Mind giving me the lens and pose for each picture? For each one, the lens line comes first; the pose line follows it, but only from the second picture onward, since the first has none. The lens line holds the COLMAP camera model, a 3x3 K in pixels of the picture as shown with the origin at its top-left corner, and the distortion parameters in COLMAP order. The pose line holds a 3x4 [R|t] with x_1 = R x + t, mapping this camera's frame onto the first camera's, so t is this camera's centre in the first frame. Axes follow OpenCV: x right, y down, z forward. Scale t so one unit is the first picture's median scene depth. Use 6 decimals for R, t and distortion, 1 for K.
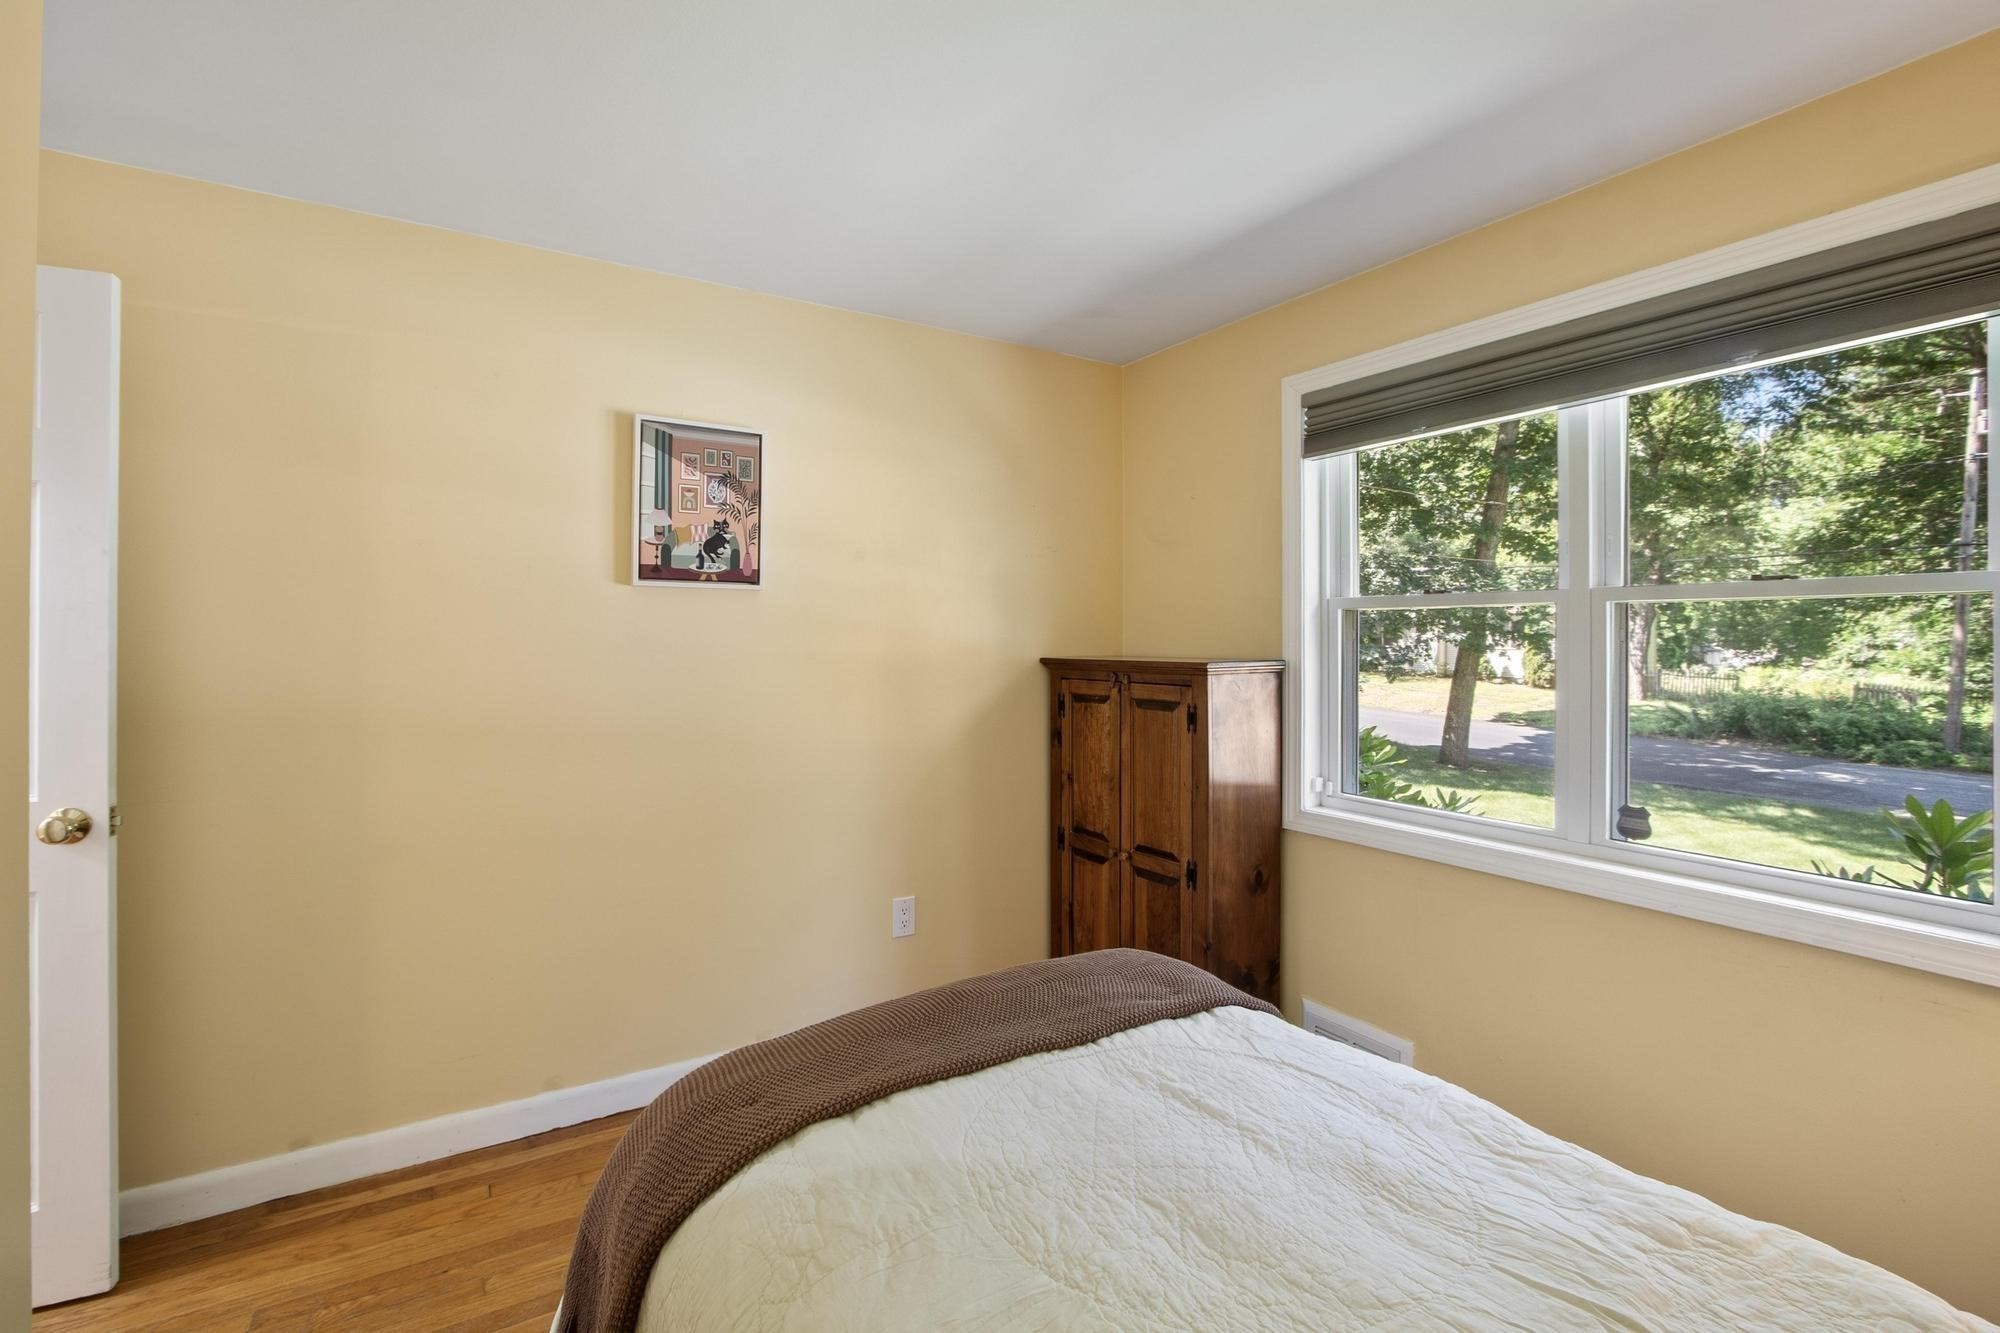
lens RADIAL K [[852.7, 0, 993.2], [0, 852.7, 643.0], [0, 0, 1]] dist [-0.043156, 0.000175]
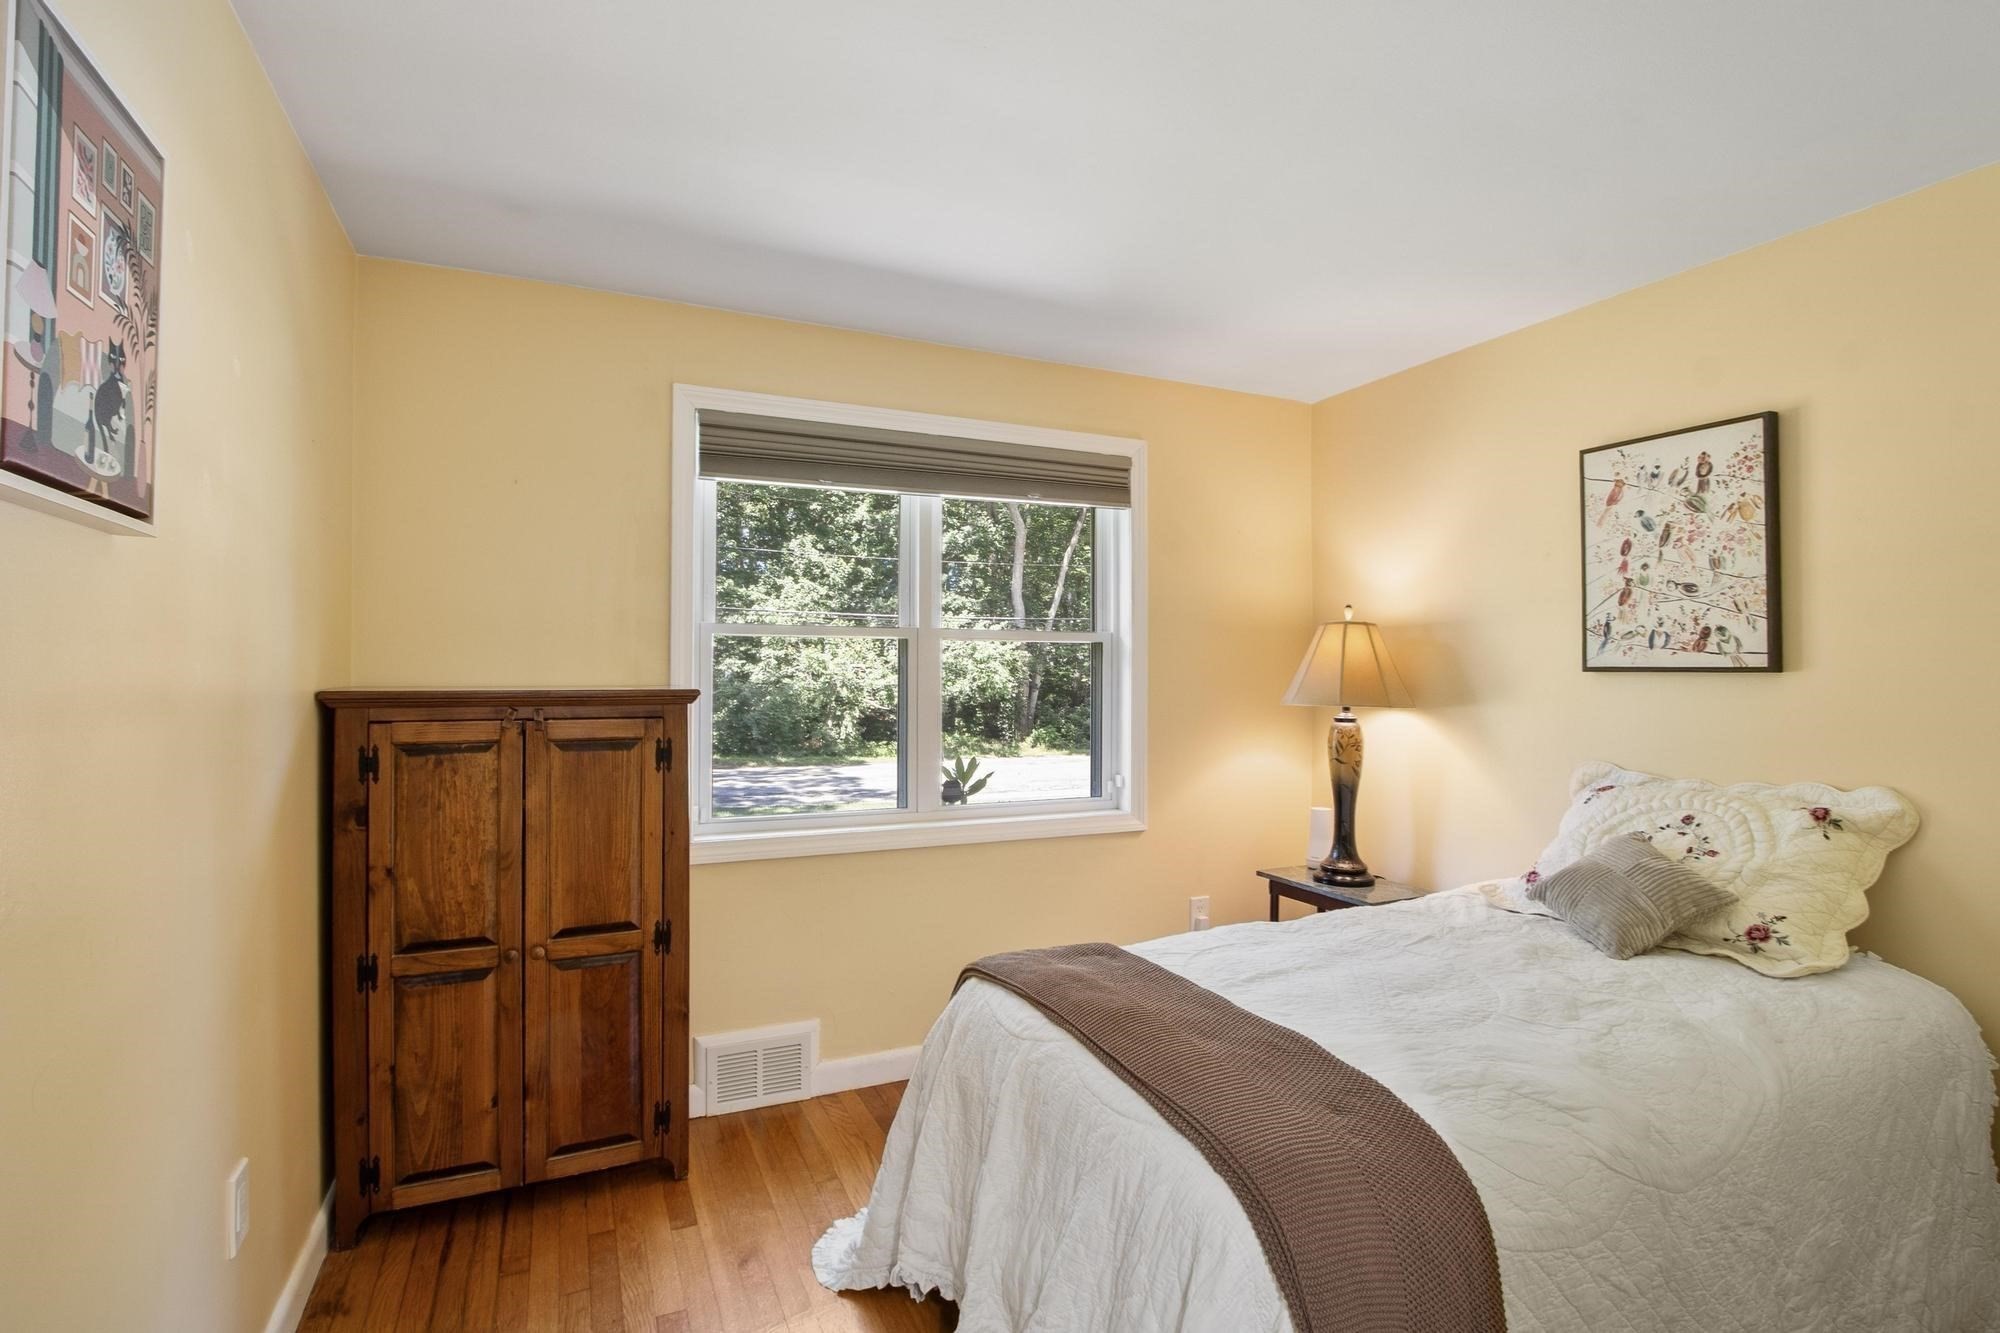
lens RADIAL K [[904.3, 0, 991.0], [0, 904.3, 670.7], [0, 0, 1]] dist [-0.001246, 0.000088]
pose [[0.180795, -0.002316, 0.983518, -0.593724], [-0.000493, 0.999997, 0.002446, 0.001040], [-0.983521, -0.000927, 0.180793, 0.495624]]
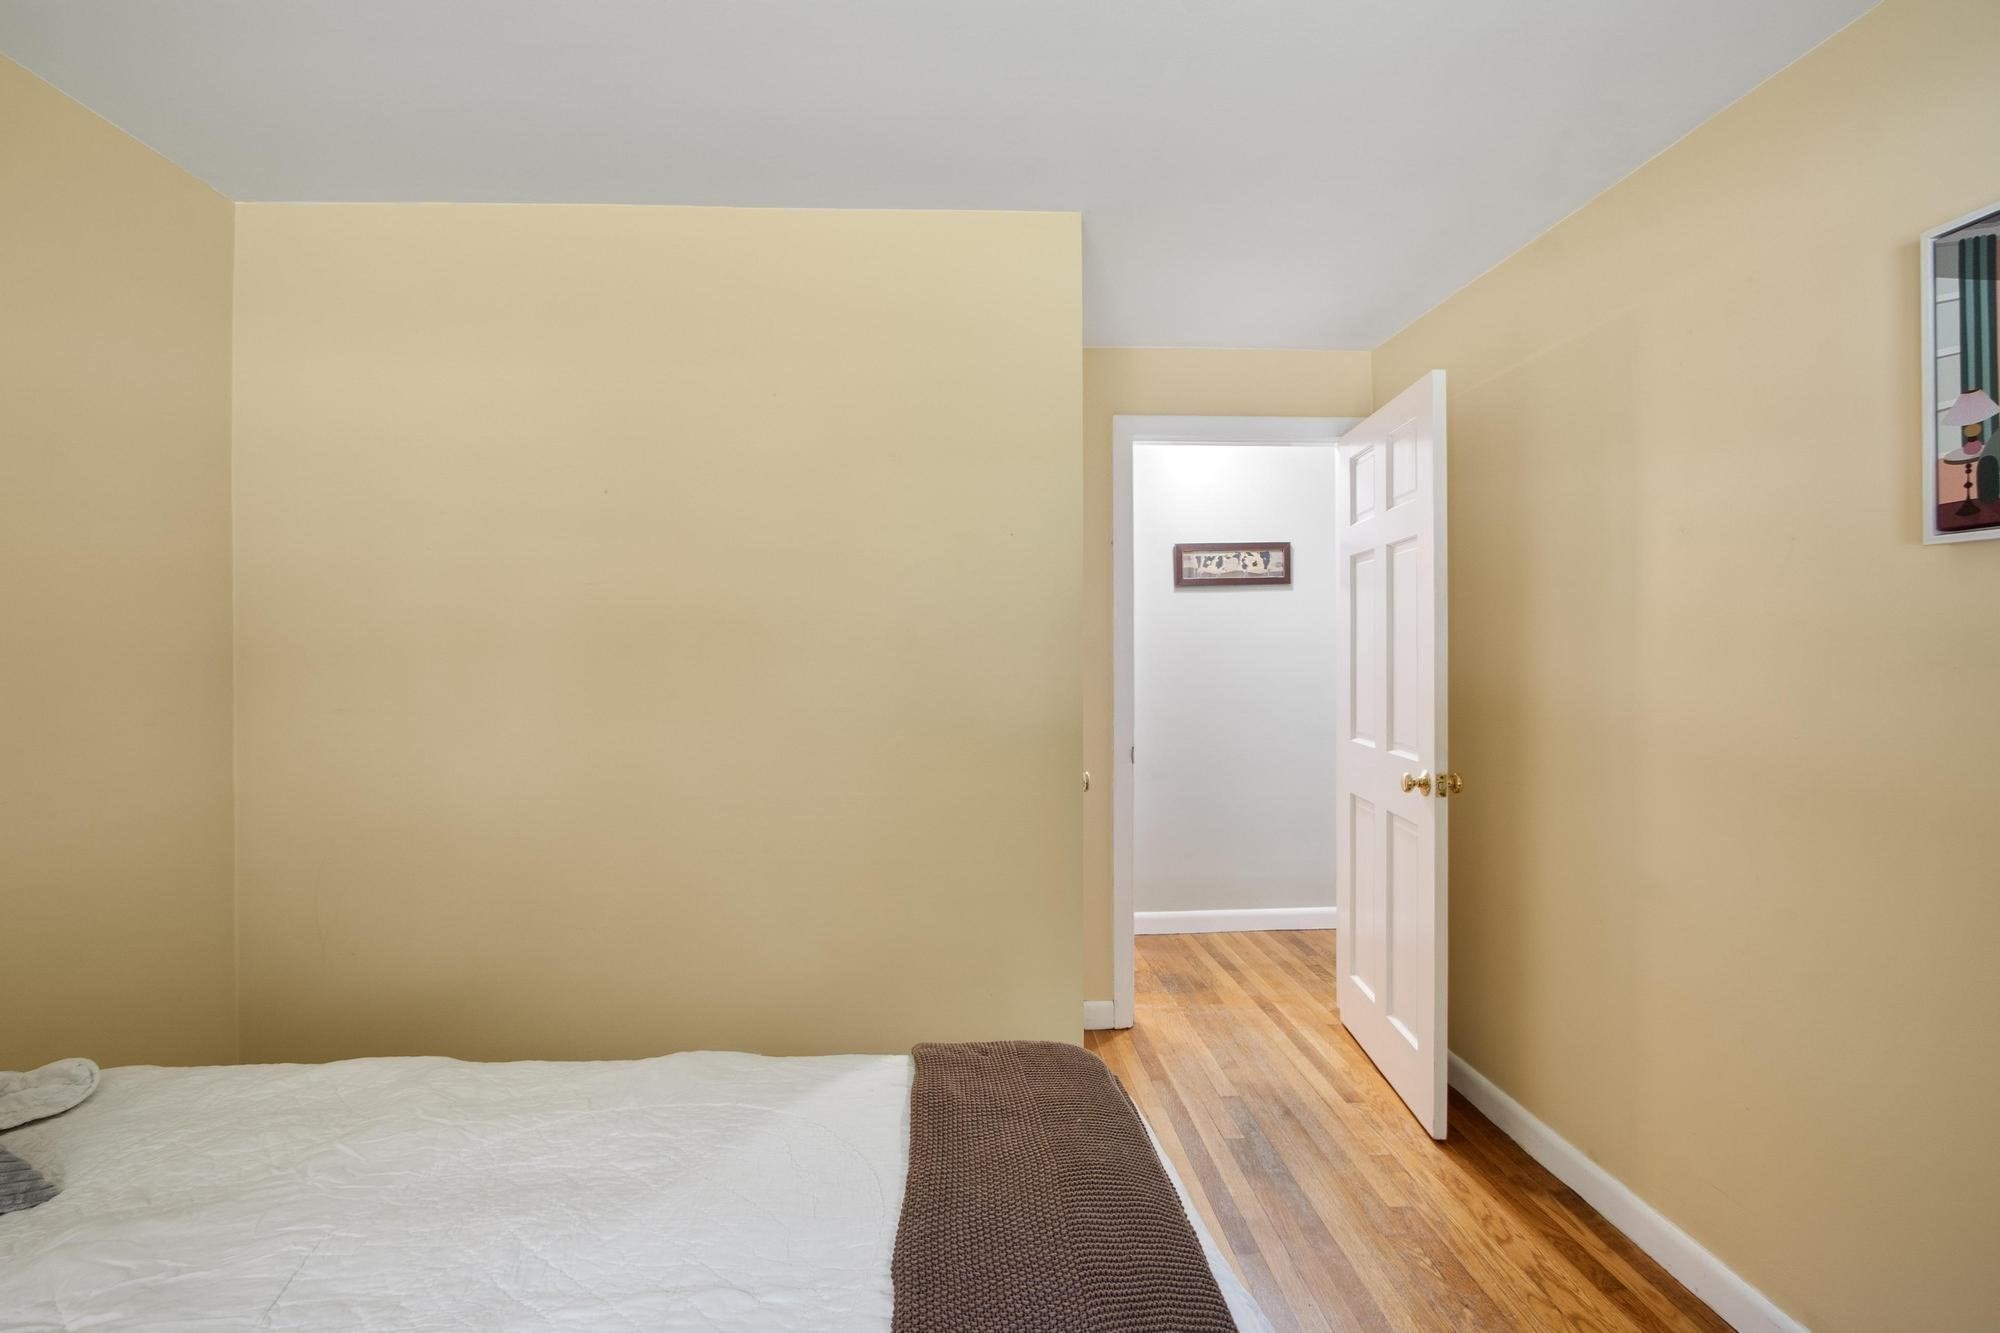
lens RADIAL K [[852.7, 0, 993.2], [0, 852.7, 643.0], [0, 0, 1]] dist [-0.043156, 0.000175]
pose [[-0.501770, -0.009378, -0.864950, 0.282250], [-0.000606, 0.999945, -0.010490, 0.000419], [0.865001, -0.004739, -0.501748, 0.635849]]
